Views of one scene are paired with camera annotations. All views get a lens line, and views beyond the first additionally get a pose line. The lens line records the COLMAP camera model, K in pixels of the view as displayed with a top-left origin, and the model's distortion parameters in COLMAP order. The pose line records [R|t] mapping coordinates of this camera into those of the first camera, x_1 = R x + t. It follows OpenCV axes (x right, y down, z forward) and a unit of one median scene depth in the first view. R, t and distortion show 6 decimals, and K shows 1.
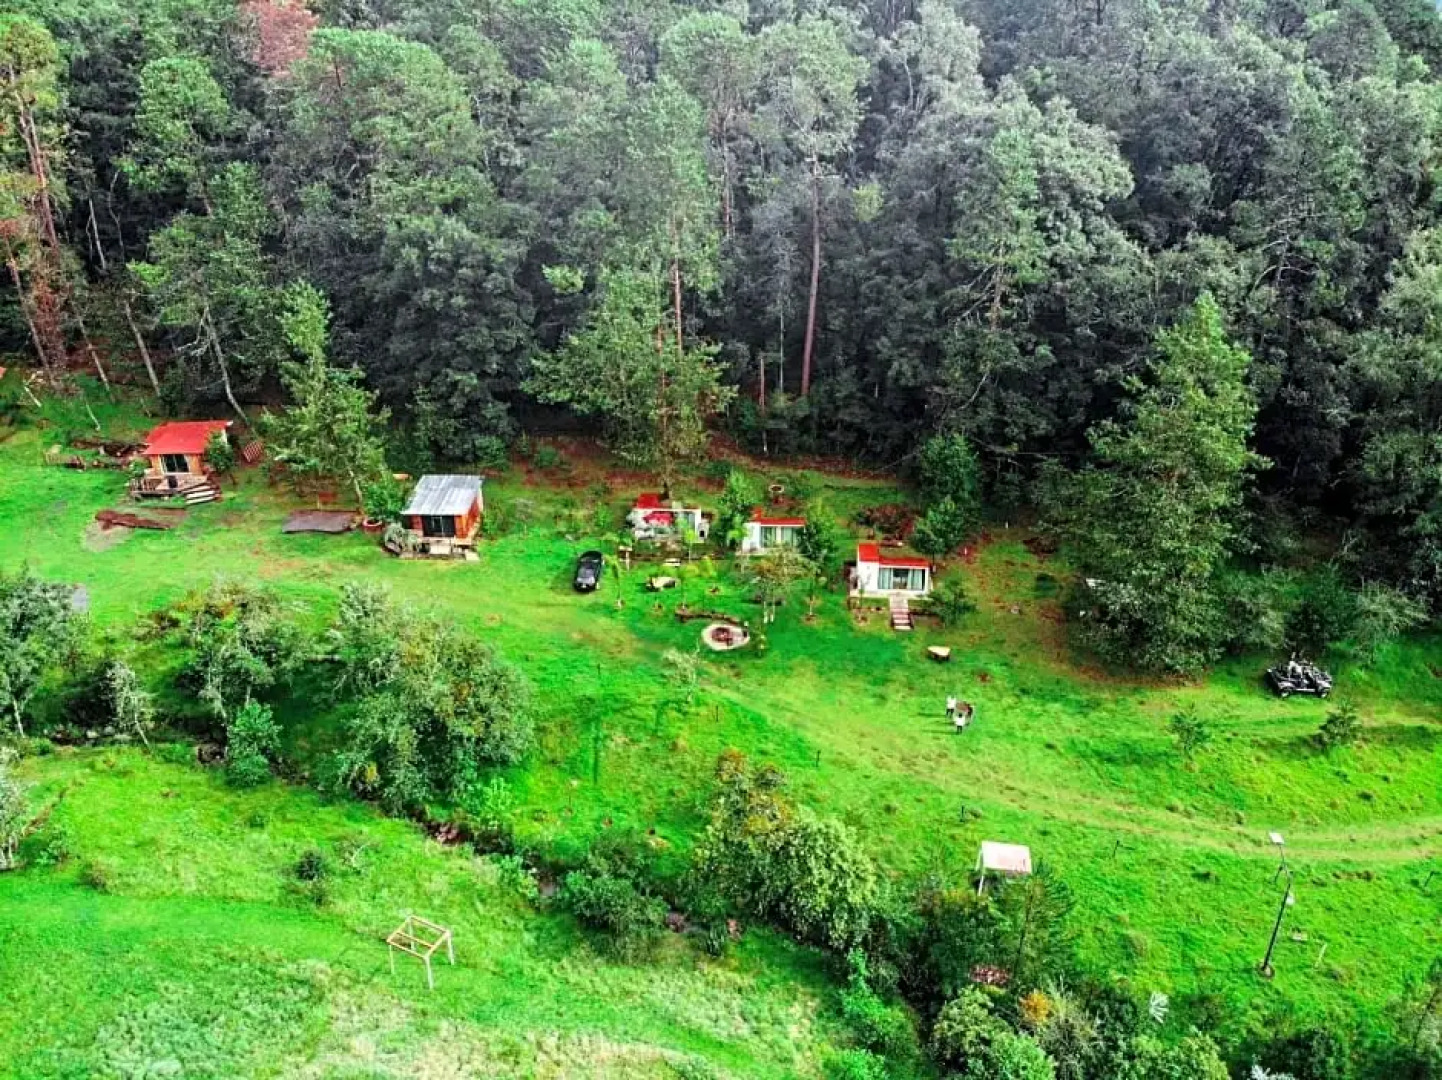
lens RADIAL K [[1071.8, 0, 721.0], [0, 1071.8, 540.0], [0, 0, 1]] dist [0.004500, 0.000534]
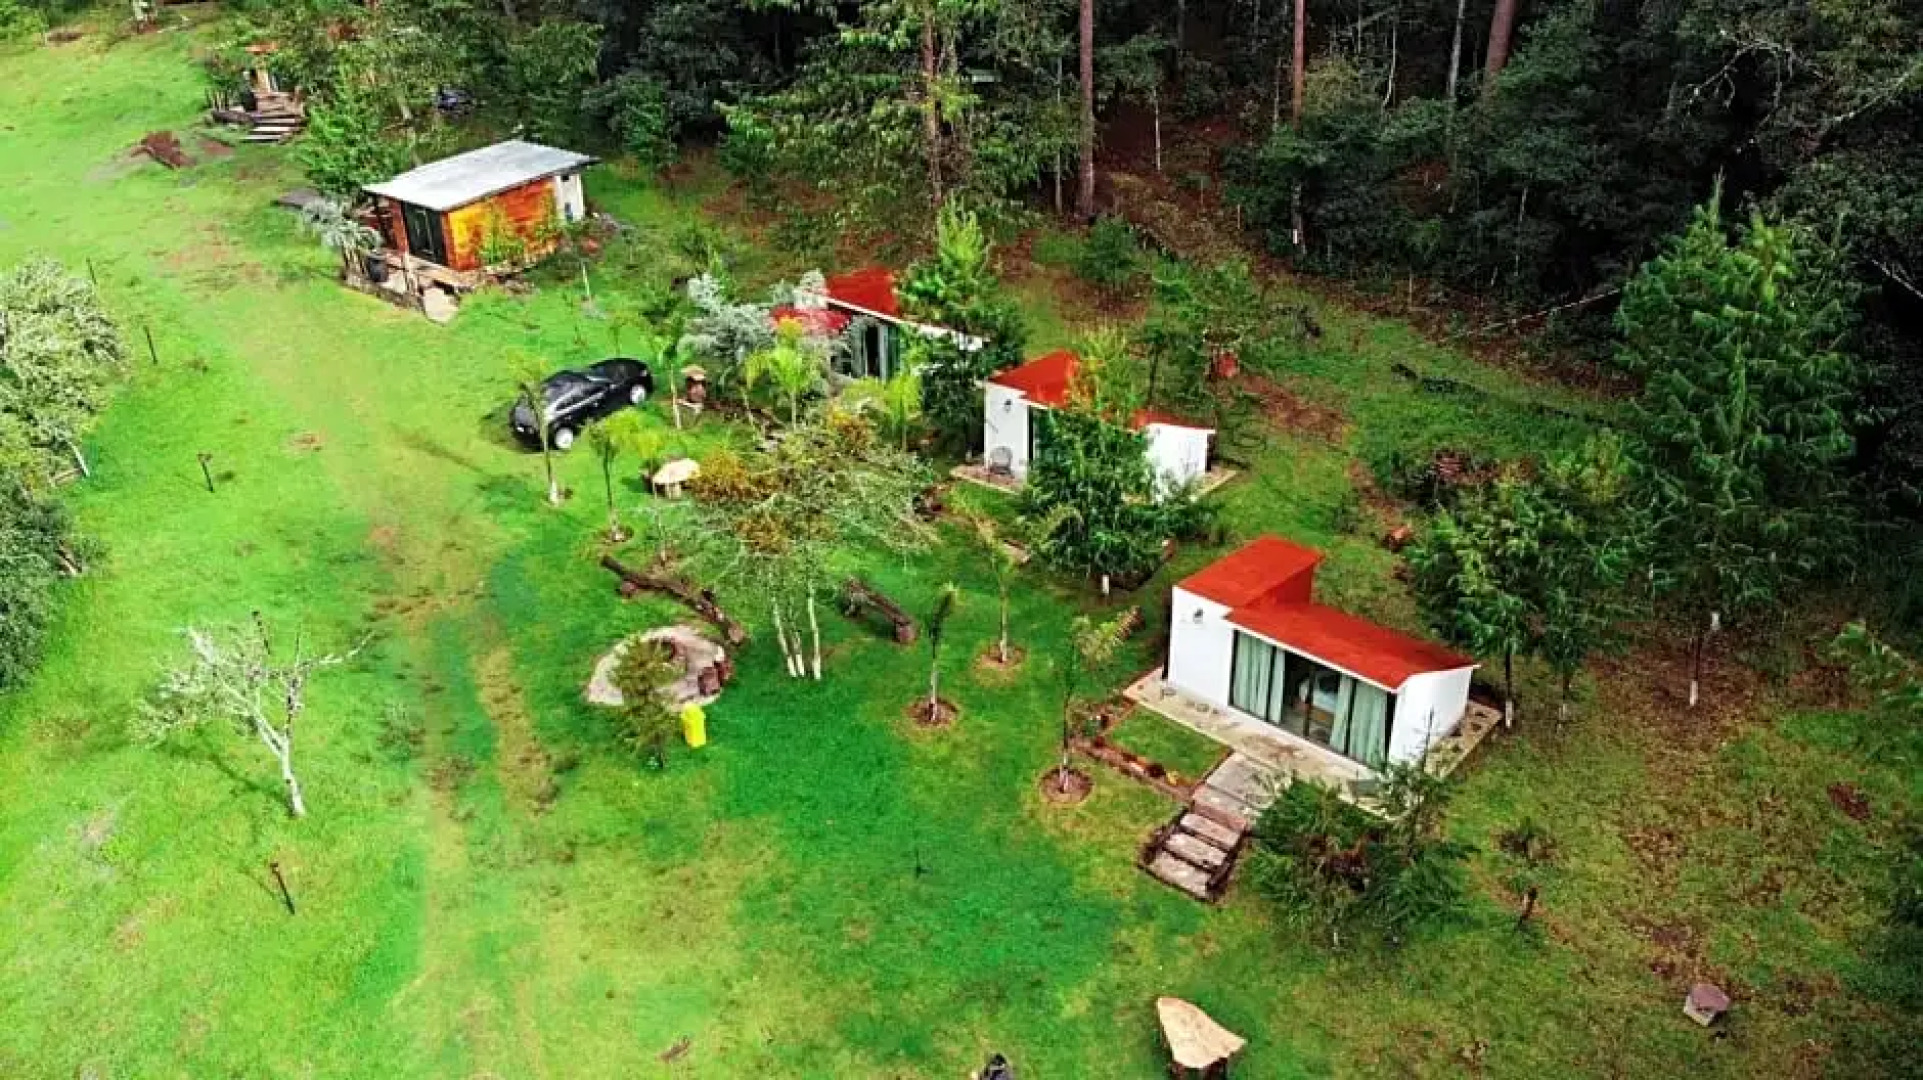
lens RADIAL K [[1379.0, 0, 961.5], [0, 1379.0, 540.0], [0, 0, 1]] dist [0.179951, -0.379250]
pose [[0.782422, 0.280511, -0.555994, 0.279432], [-0.266224, 0.957777, 0.108575, -0.014341], [0.562975, 0.063067, 0.824064, 0.676955]]
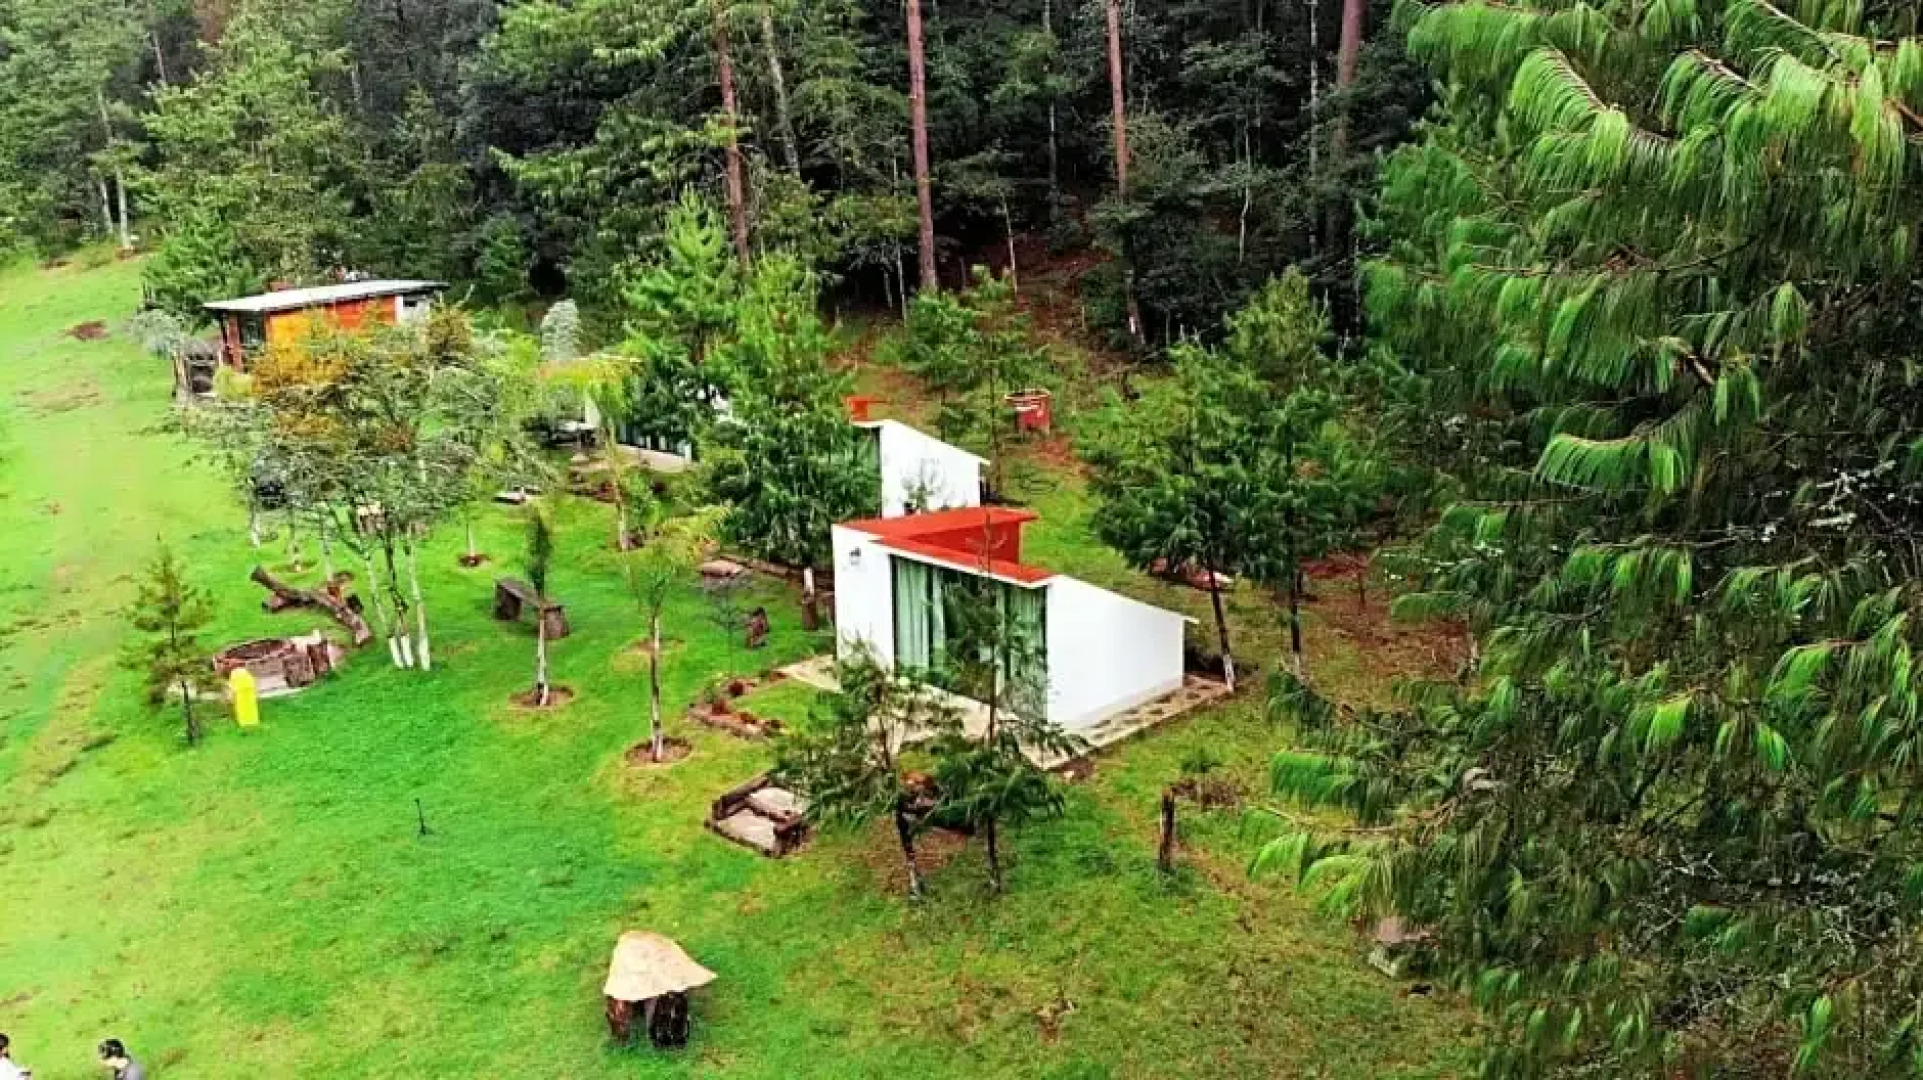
lens RADIAL K [[1379.0, 0, 961.5], [0, 1379.0, 540.0], [0, 0, 1]] dist [0.179951, -0.379250]
pose [[0.744078, 0.139493, -0.653368, 0.336928], [-0.292601, 0.947220, -0.130994, 0.053567], [0.600610, 0.288646, 0.745621, 0.801733]]
